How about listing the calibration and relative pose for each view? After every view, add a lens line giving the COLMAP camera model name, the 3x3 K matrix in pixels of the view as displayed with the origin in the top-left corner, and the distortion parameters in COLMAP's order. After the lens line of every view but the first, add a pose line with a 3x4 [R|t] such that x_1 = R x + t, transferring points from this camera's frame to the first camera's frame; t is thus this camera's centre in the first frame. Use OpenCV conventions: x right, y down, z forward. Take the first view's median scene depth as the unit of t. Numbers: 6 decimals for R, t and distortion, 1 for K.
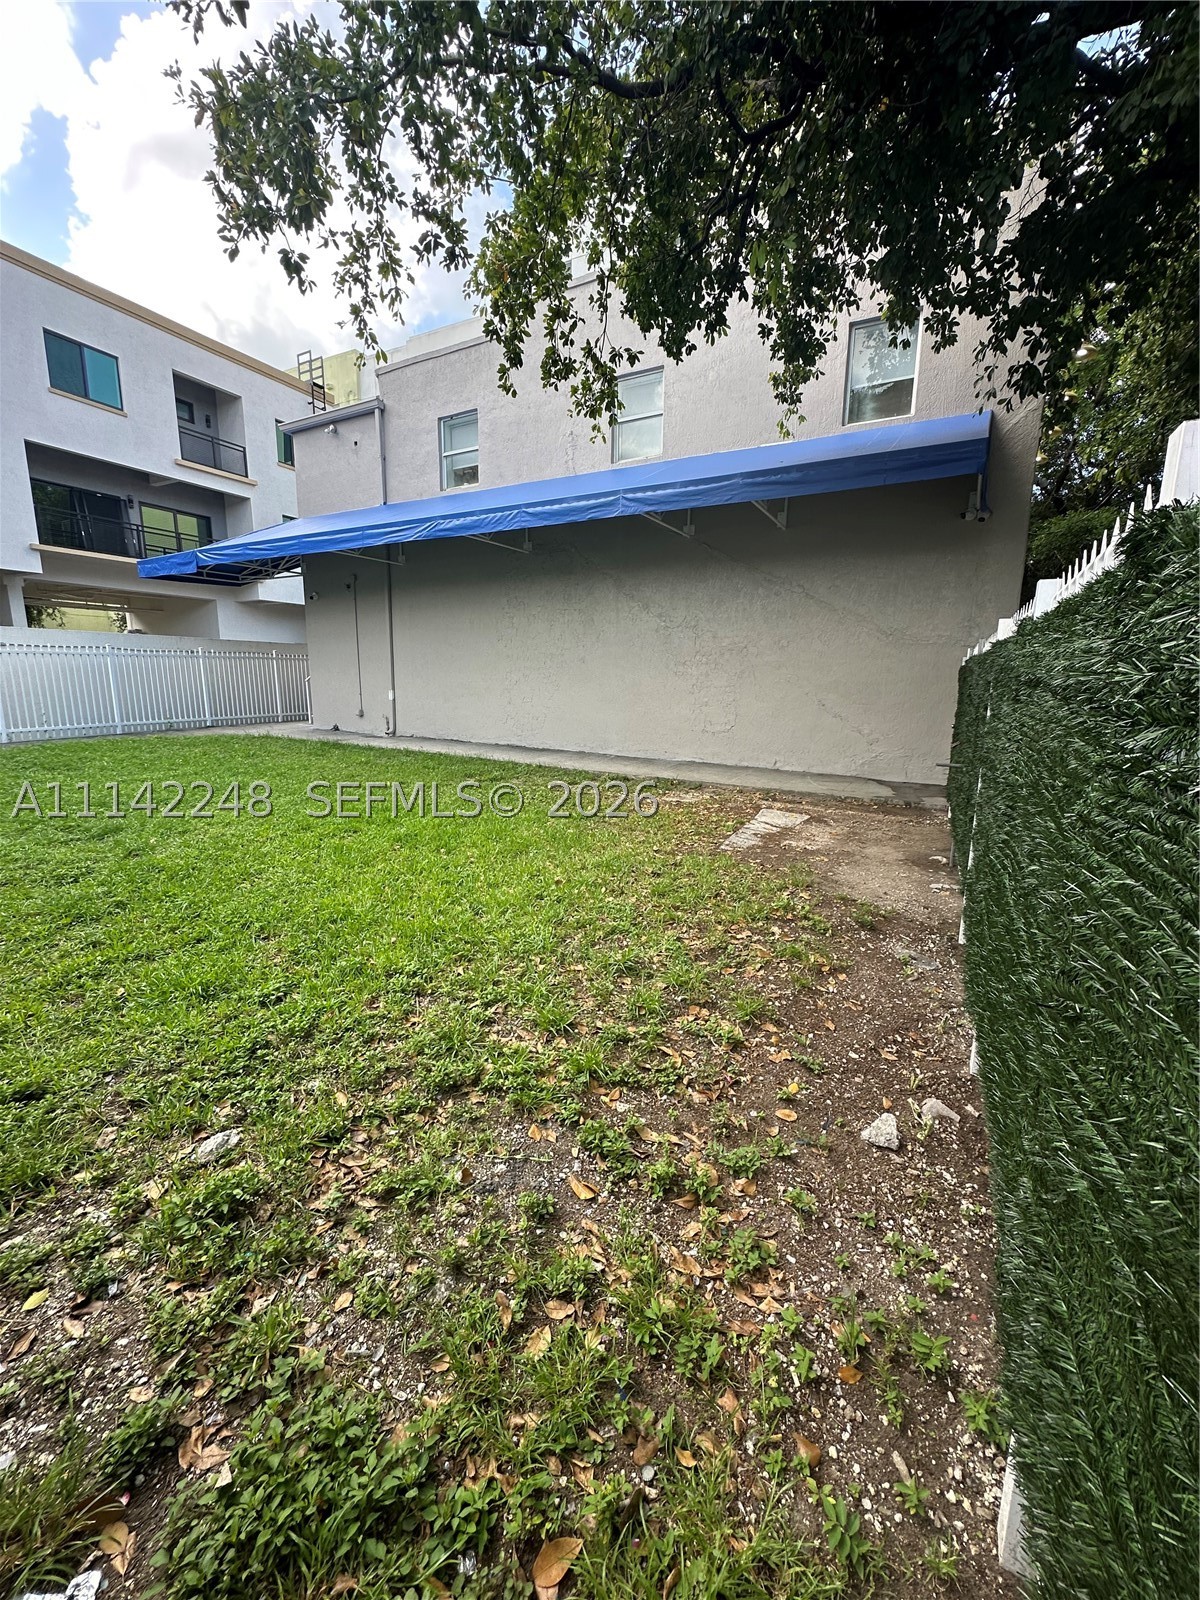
lens RADIAL K [[639.3, 0, 597.6], [0, 639.3, 798.9], [0, 0, 1]] dist [-0.005110, 0.001398]
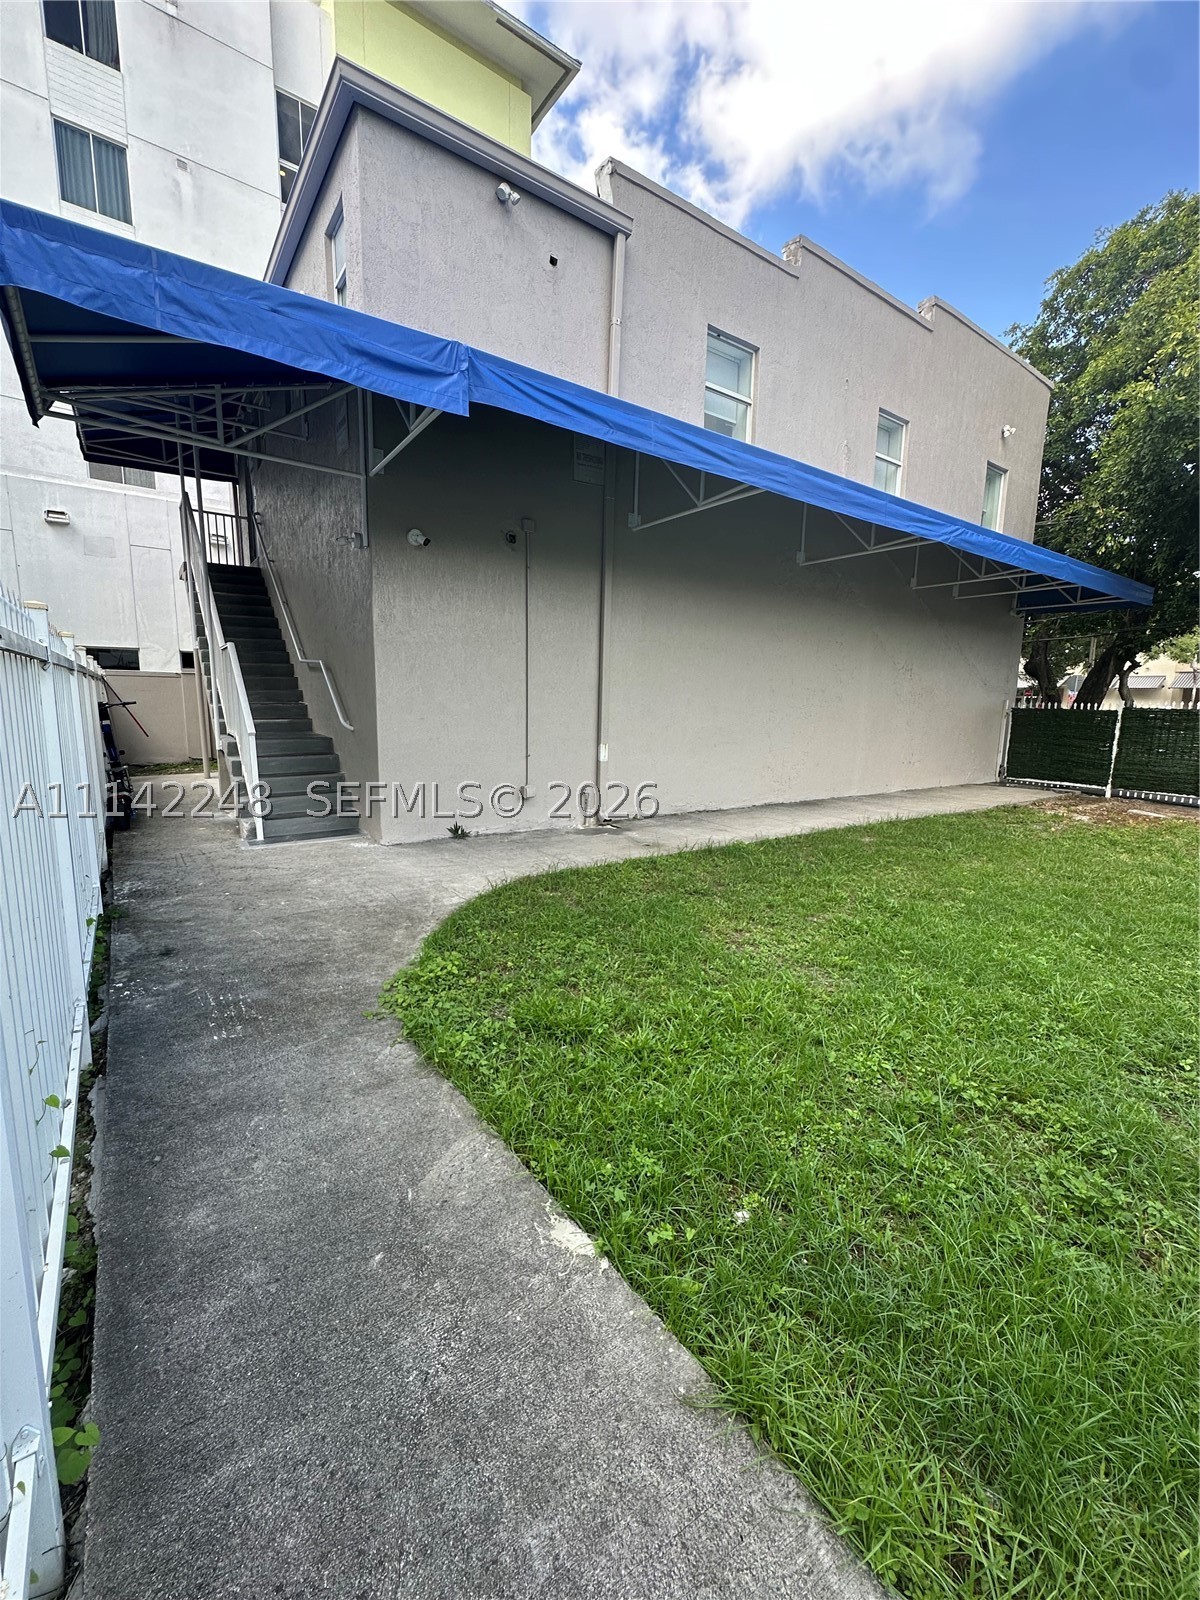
lens RADIAL K [[639.3, 0, 601.7], [0, 639.3, 798.1], [0, 0, 1]] dist [-0.005110, 0.001398]
pose [[0.420440, -0.142358, 0.896083, -2.039481], [0.159978, 0.983773, 0.081227, -0.414284], [-0.893106, 0.109202, 0.436391, 1.855804]]
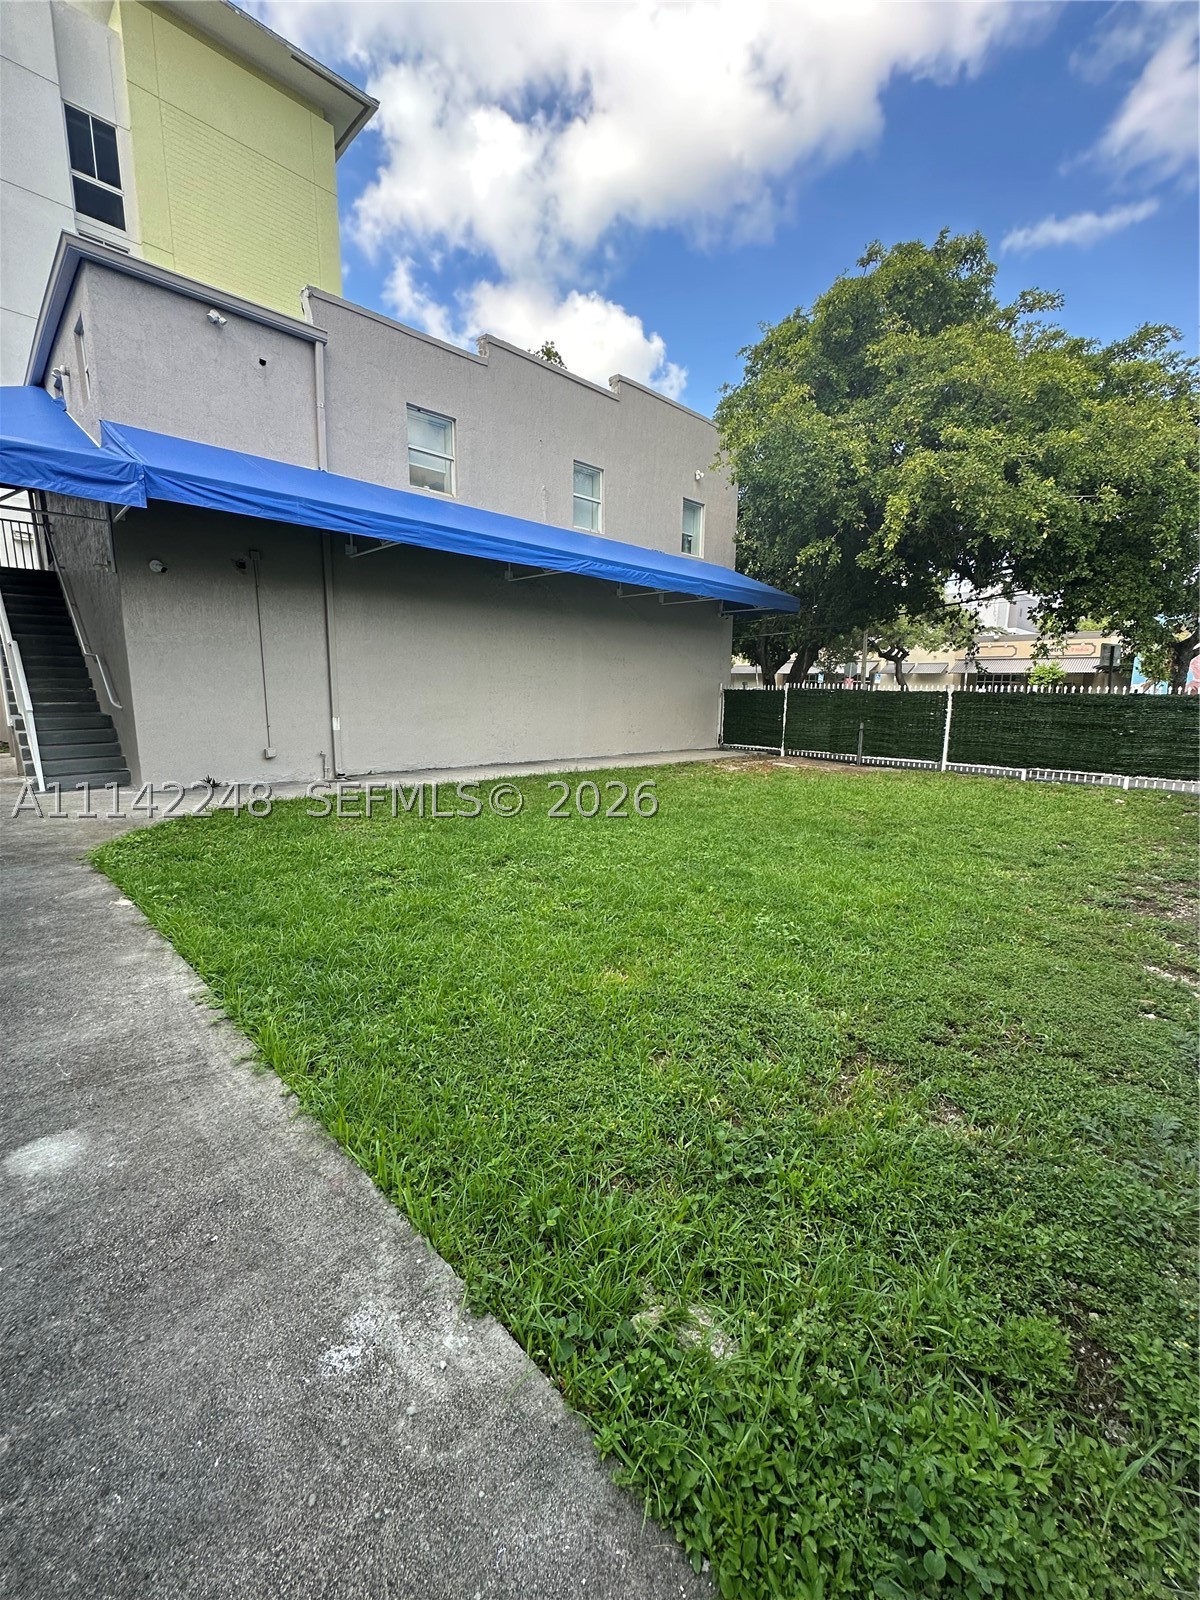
lens RADIAL K [[639.3, 0, 600.3], [0, 639.3, 799.0], [0, 0, 1]] dist [-0.005110, 0.001398]
pose [[0.271406, -0.172510, 0.946879, -2.360874], [0.176582, 0.976031, 0.127207, -0.287563], [-0.946128, 0.132677, 0.295363, 1.210855]]
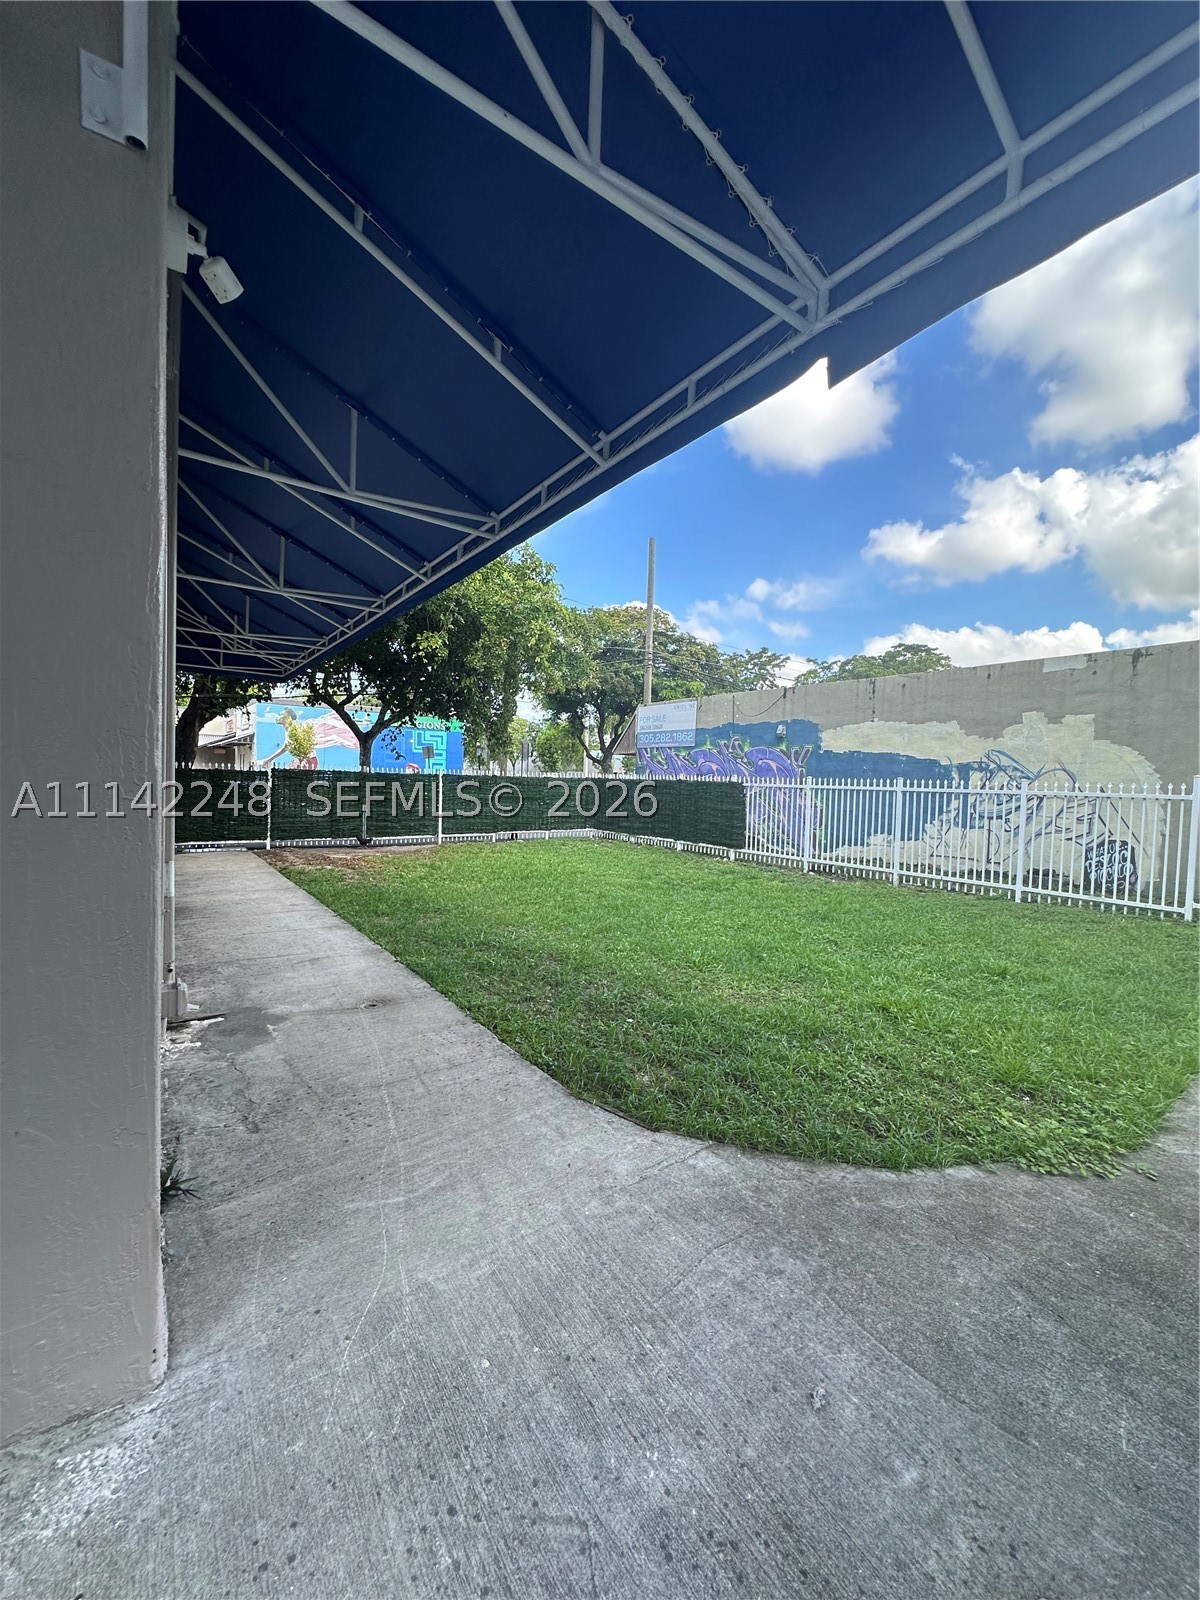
lens RADIAL K [[639.3, 0, 596.7], [0, 639.3, 799.7], [0, 0, 1]] dist [-0.005110, 0.001398]
pose [[-0.903979, -0.047908, 0.424885, -1.480587], [0.048393, 0.975855, 0.212993, -0.596164], [-0.424830, 0.213103, -0.879833, 2.805267]]
